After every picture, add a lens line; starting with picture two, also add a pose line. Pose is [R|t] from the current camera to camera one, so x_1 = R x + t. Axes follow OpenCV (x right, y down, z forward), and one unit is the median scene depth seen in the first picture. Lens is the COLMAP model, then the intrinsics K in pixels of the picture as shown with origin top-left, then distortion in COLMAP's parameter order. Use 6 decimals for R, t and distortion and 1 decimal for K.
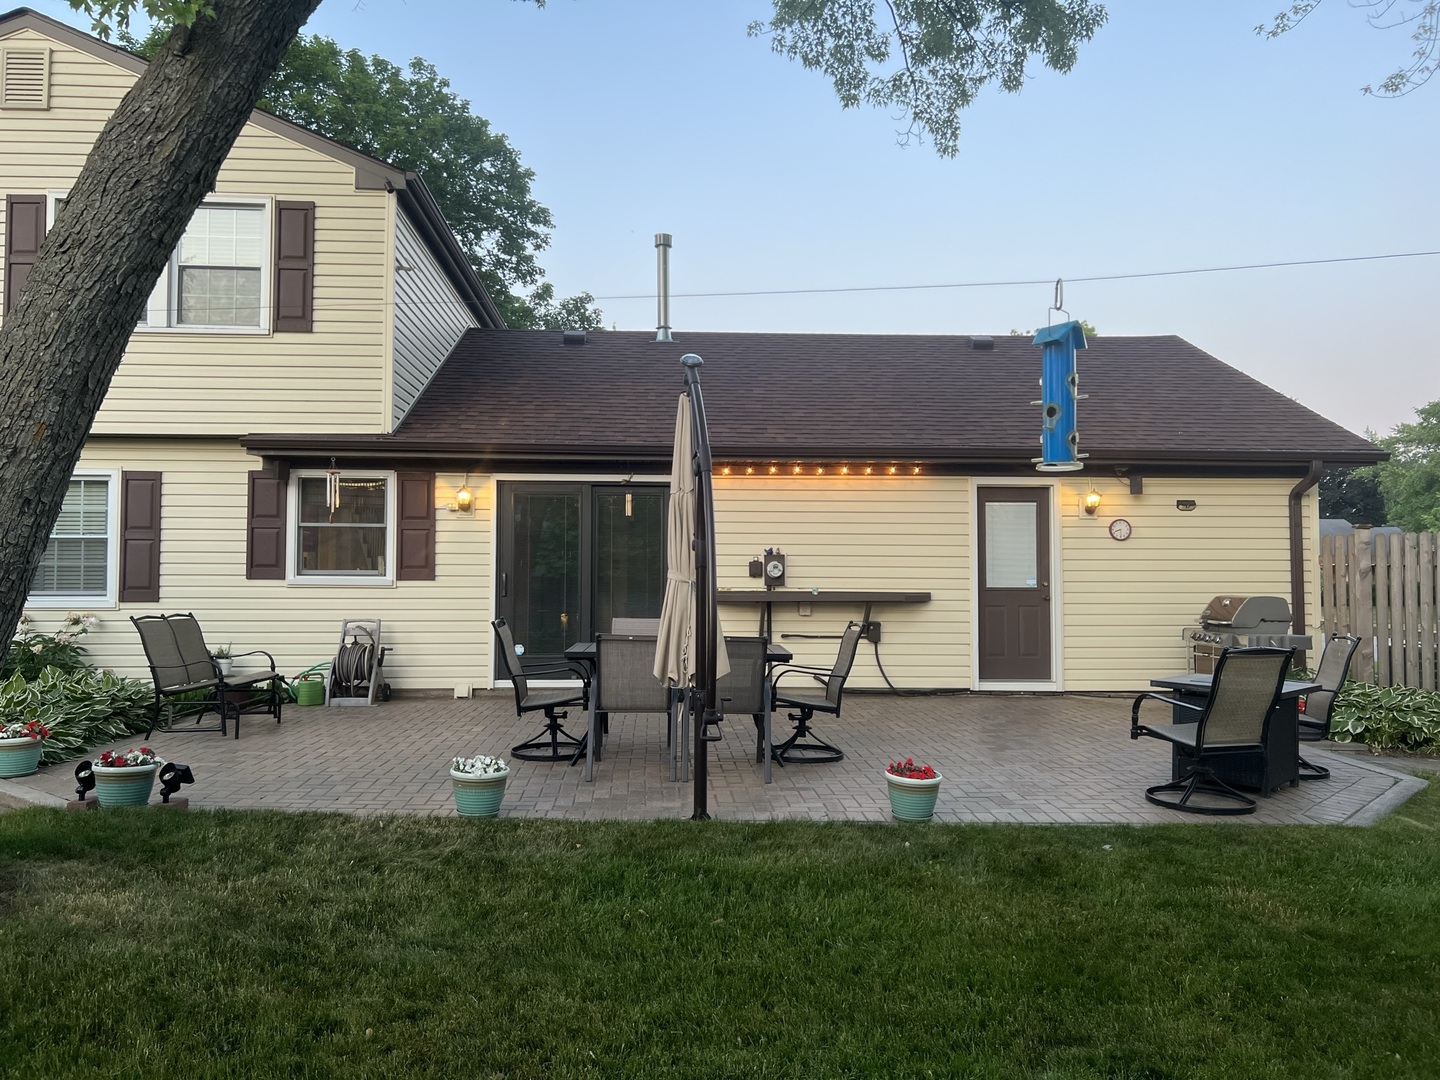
lens RADIAL K [[1066.7, 0, 726.8], [0, 1066.7, 539.9], [0, 0, 1]] dist [0.043381, -0.036277]
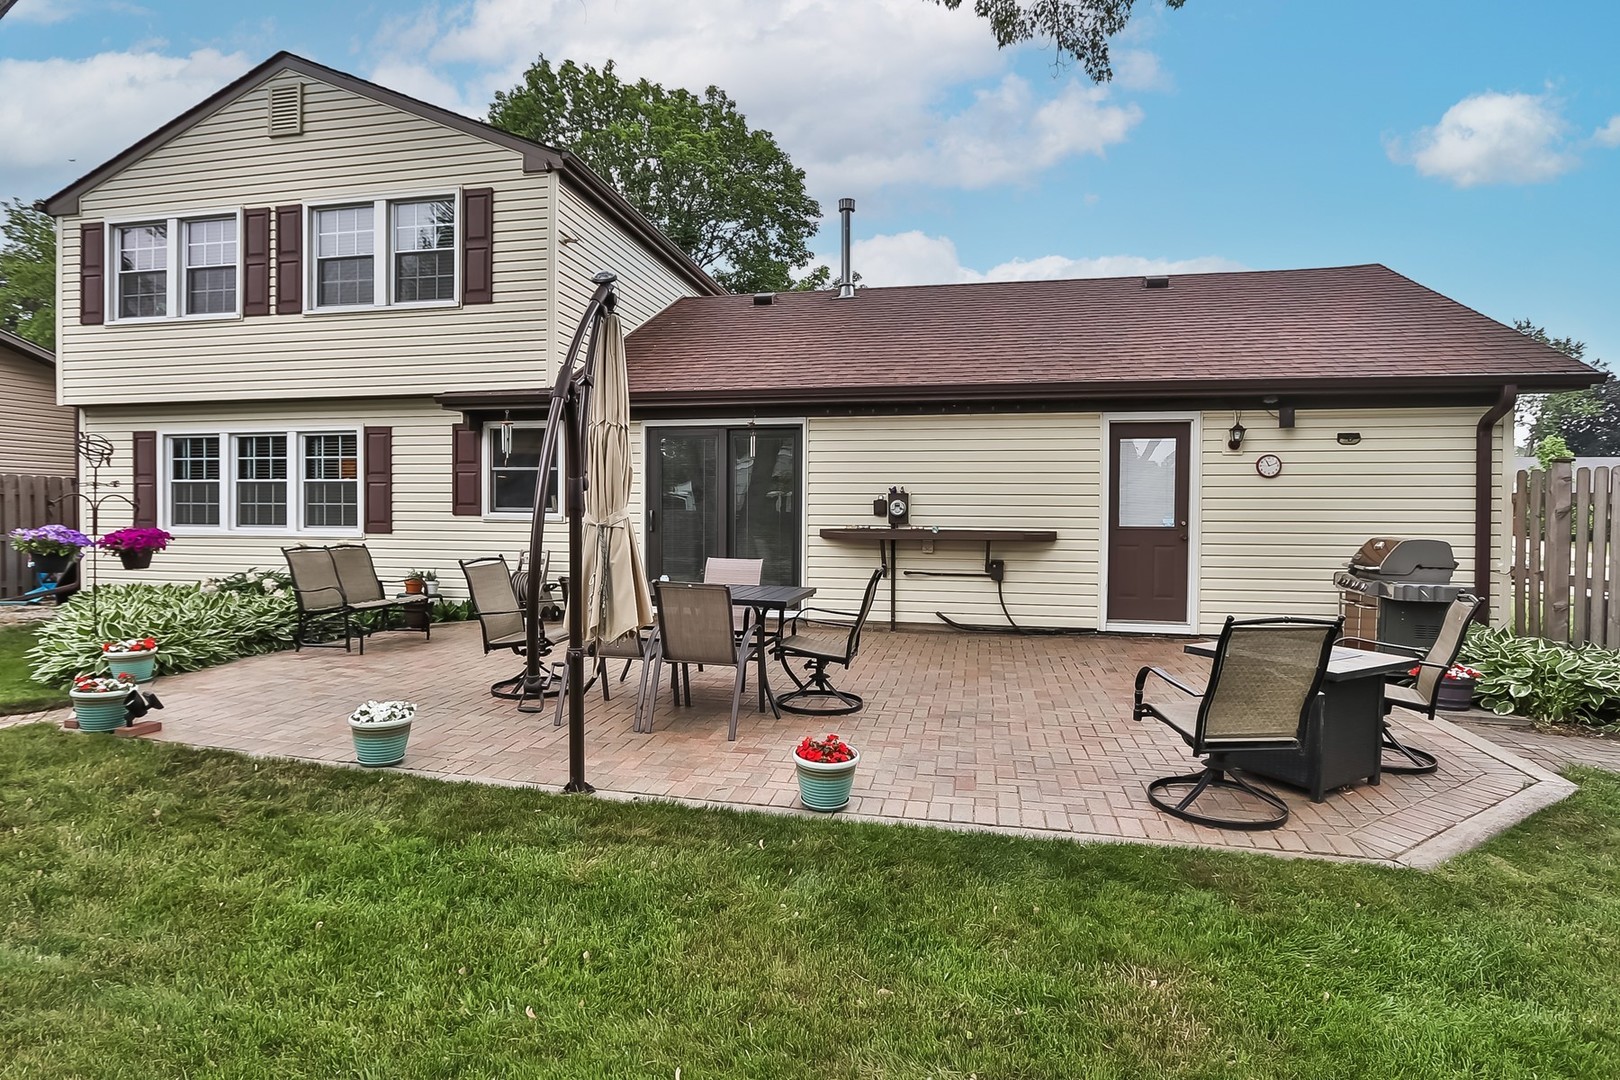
lens RADIAL K [[850.0, 0, 804.5], [0, 850.0, 534.9], [0, 0, 1]] dist [-0.017320, 0.002921]
pose [[0.966423, 0.009990, -0.256761, 0.173079], [0.006337, 0.998013, 0.062682, 0.001858], [0.256877, -0.062205, 0.964440, 0.187486]]
